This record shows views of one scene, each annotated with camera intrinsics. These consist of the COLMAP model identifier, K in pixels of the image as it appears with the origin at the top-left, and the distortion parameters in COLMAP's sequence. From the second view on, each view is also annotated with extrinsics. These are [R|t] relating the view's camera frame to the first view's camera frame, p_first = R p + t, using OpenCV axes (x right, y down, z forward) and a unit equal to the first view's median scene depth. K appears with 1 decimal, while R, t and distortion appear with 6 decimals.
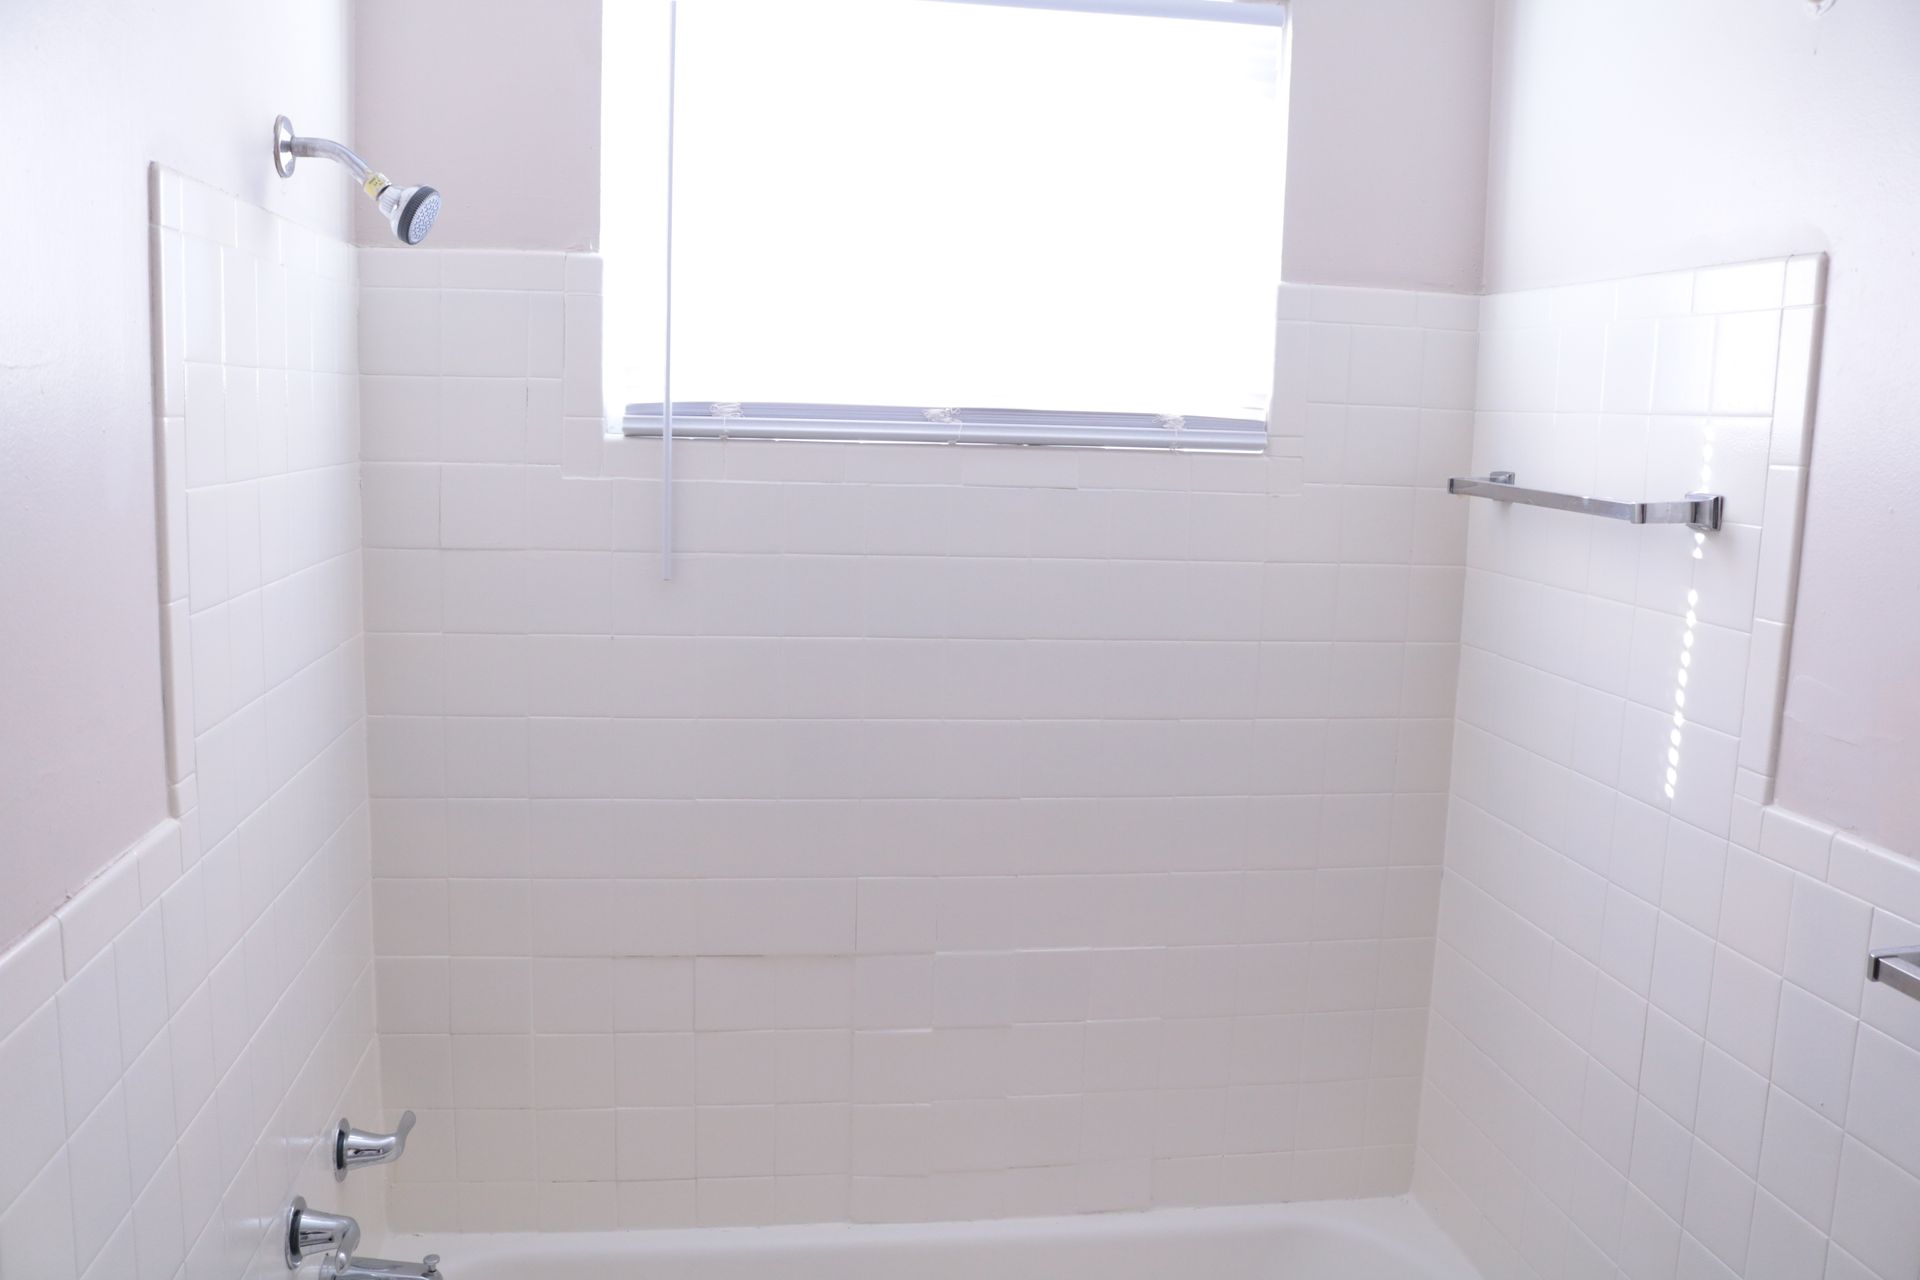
lens RADIAL K [[1588.2, 0, 948.8], [0, 1588.2, 652.2], [0, 0, 1]] dist [-0.139947, 0.097964]
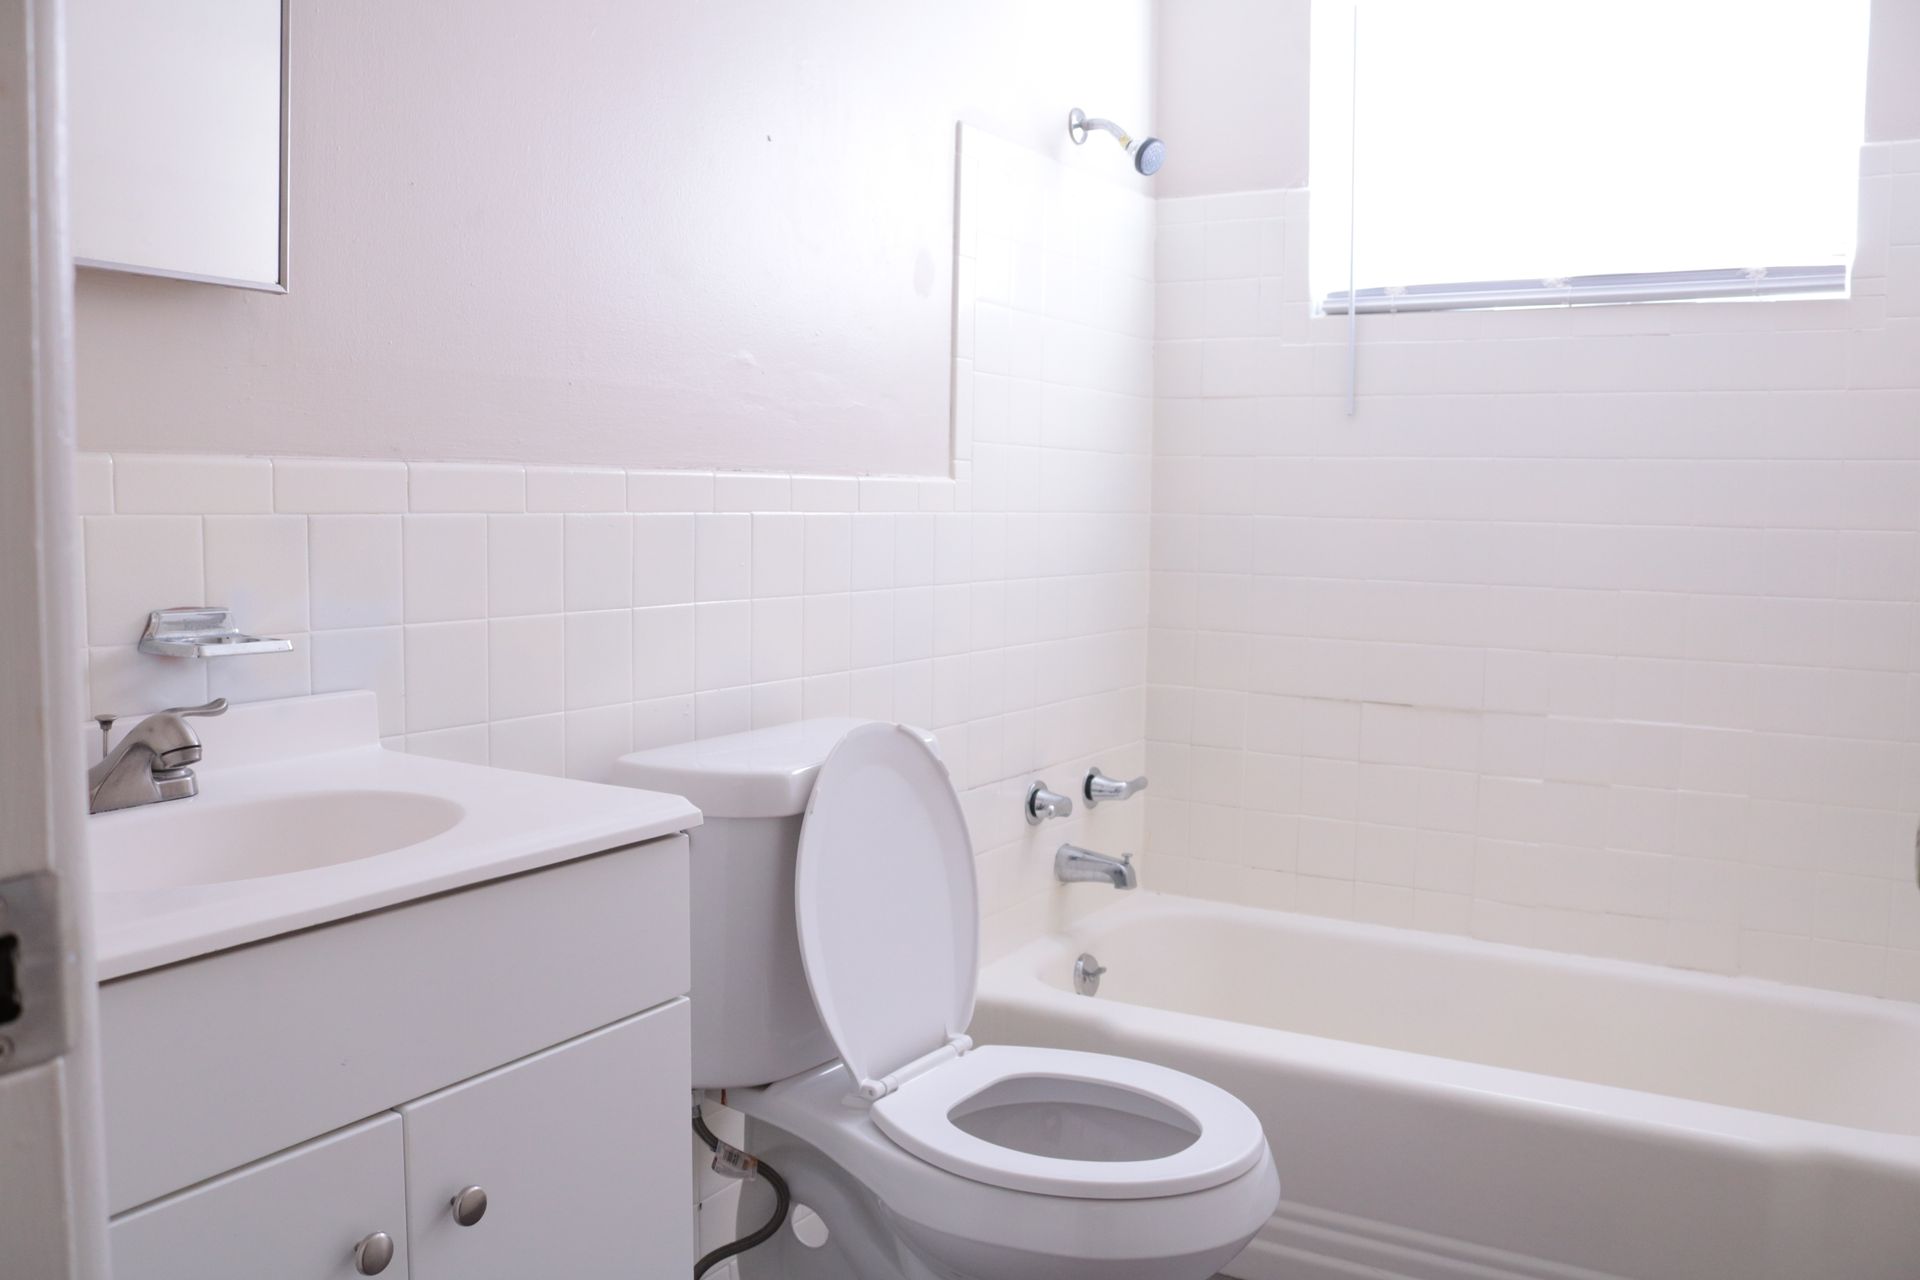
lens RADIAL K [[1588.2, 0, 956.8], [0, 1588.2, 641.9], [0, 0, 1]] dist [-0.139947, 0.097964]
pose [[0.764688, 0.034543, -0.643475, 0.455501], [-0.090809, 0.994374, -0.054535, 0.260706], [0.637971, 0.100135, 0.763522, -0.251143]]
